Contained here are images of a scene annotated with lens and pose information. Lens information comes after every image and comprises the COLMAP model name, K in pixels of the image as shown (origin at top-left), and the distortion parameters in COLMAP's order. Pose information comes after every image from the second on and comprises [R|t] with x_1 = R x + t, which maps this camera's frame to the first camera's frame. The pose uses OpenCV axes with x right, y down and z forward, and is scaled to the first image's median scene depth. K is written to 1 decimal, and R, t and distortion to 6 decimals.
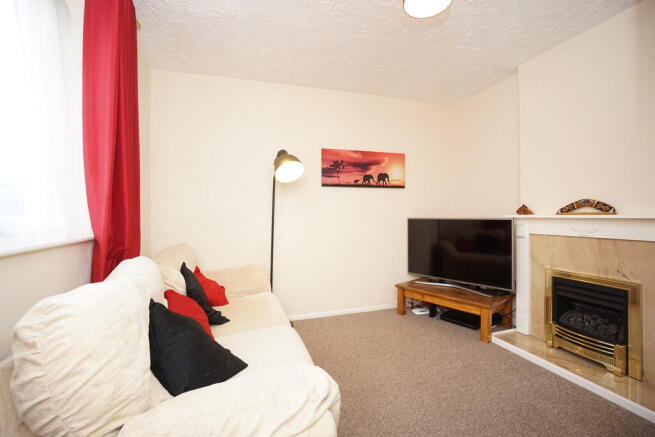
lens RADIAL K [[289.1, 0, 331.0], [0, 289.1, 218.2], [0, 0, 1]] dist [-0.002773, -0.000101]
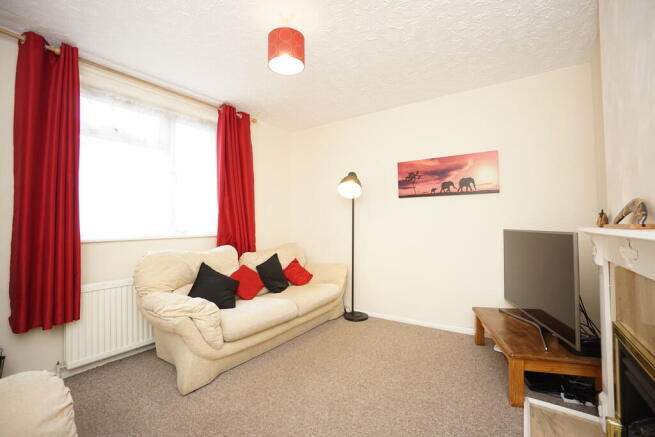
lens RADIAL K [[289.1, 0, 331.5], [0, 289.1, 218.9], [0, 0, 1]] dist [-0.002773, -0.000101]
pose [[0.631397, -0.005561, -0.775440, 0.615576], [-0.001475, 0.999964, -0.008372, -0.023504], [0.775458, 0.006430, 0.631366, 0.131877]]
